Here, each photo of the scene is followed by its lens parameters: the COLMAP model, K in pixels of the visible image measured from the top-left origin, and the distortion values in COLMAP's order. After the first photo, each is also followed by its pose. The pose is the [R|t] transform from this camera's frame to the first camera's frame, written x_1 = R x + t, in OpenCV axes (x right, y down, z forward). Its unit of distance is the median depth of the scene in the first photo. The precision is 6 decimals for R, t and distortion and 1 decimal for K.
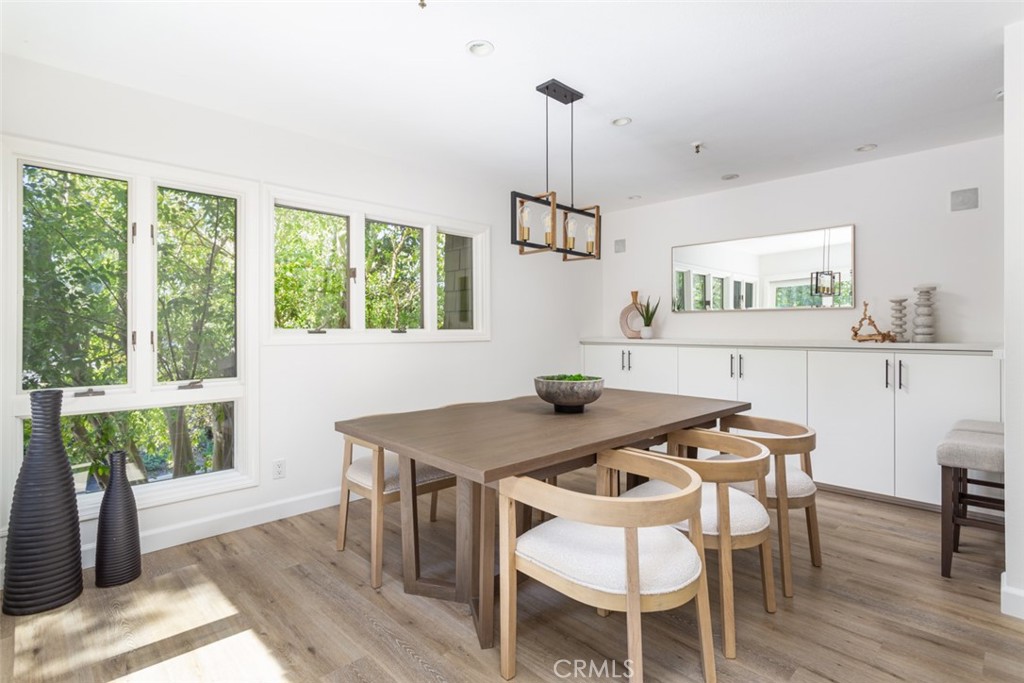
lens RADIAL K [[509.3, 0, 516.7], [0, 509.3, 335.6], [0, 0, 1]] dist [-0.003524, -0.001115]
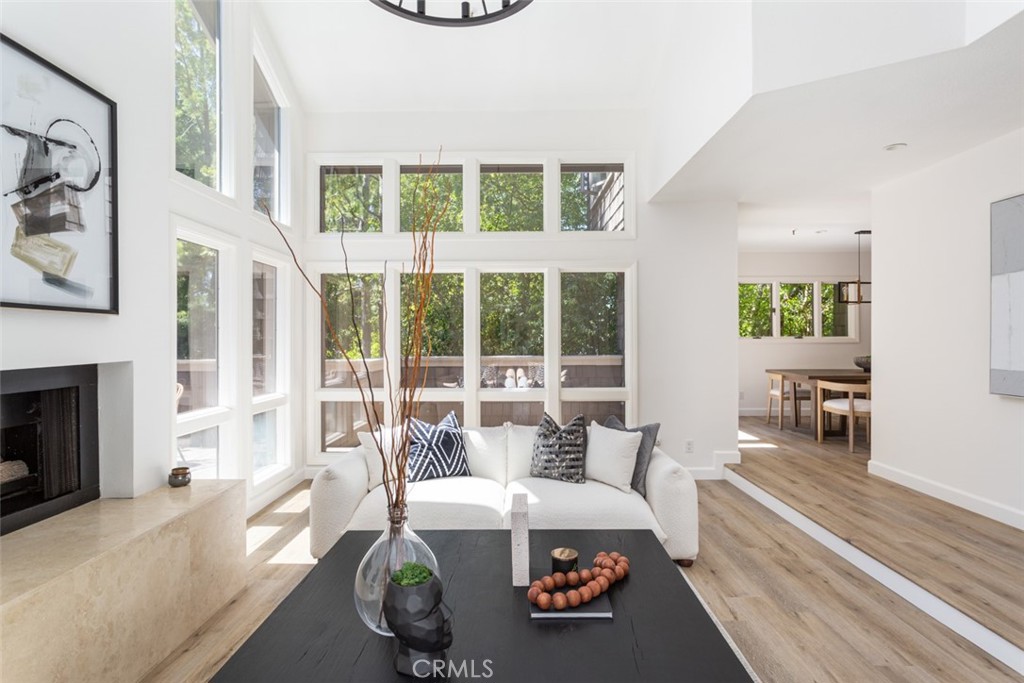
lens RADIAL K [[535.4, 0, 514.5], [0, 535.4, 338.0], [0, 0, 1]] dist [-0.002268, -0.000219]
pose [[0.709167, 0.000932, -0.705040, 0.599543], [-0.007895, 0.999947, -0.006620, 0.020533], [0.704996, 0.010261, 0.709137, -1.663087]]
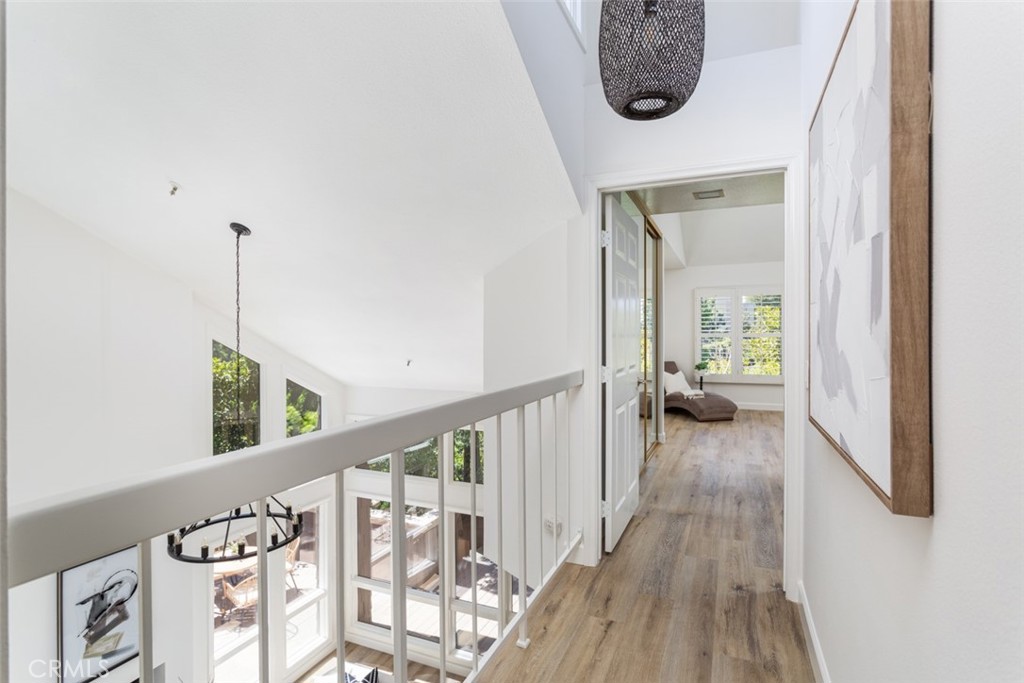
lens RADIAL K [[509.3, 0, 516.7], [0, 509.3, 335.6], [0, 0, 1]] dist [-0.003524, -0.001115]
pose [[0.384150, 0.003341, -0.923265, 1.396387], [-0.010722, 0.999942, -0.000842, -0.954911], [0.923209, 0.010223, 0.384163, -1.094611]]
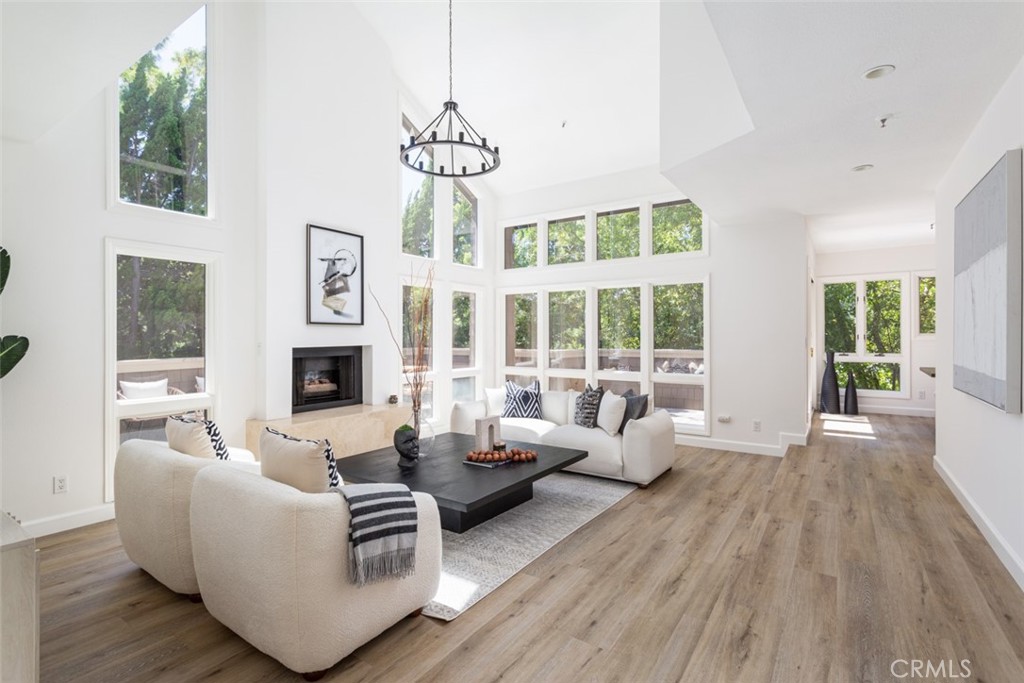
lens RADIAL K [[482.0, 0, 513.3], [0, 482.0, 335.2], [0, 0, 1]] dist [-0.002357, -0.000445]
pose [[0.195931, 0.001891, -0.980616, 1.409311], [-0.009692, 0.999953, -0.000009, 0.014764], [0.980570, 0.009506, 0.195940, -1.322407]]
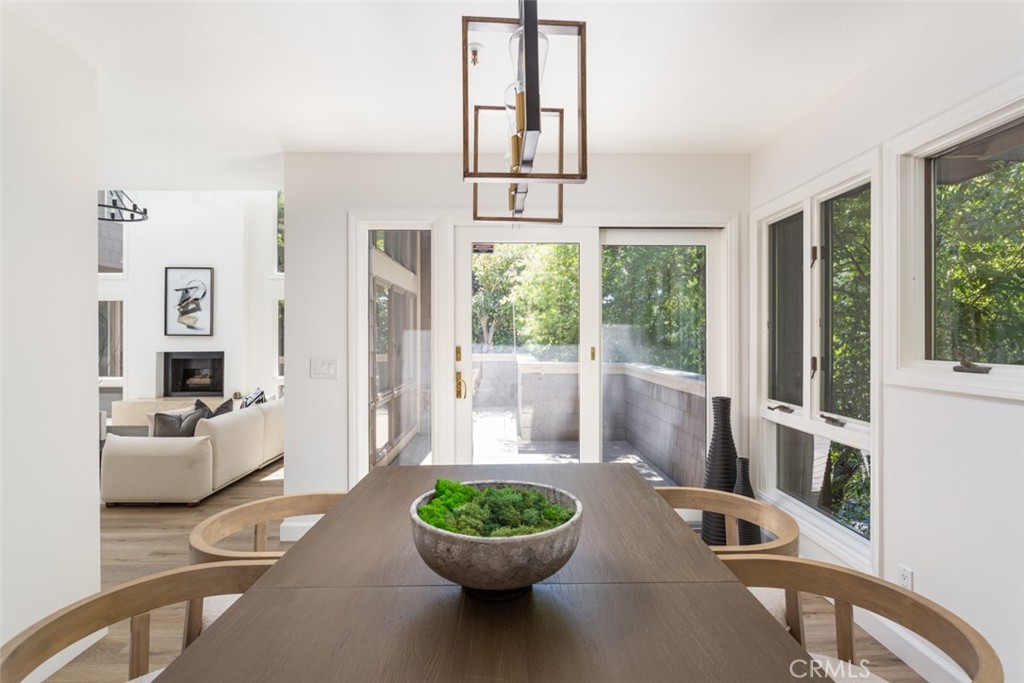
lens RADIAL K [[509.3, 0, 516.7], [0, 509.3, 335.6], [0, 0, 1]] dist [-0.003524, -0.001115]
pose [[-0.686127, 0.002535, -0.727477, 0.354562], [-0.006789, 0.999928, 0.009888, -0.050905], [0.727450, 0.011724, -0.686060, 1.186669]]
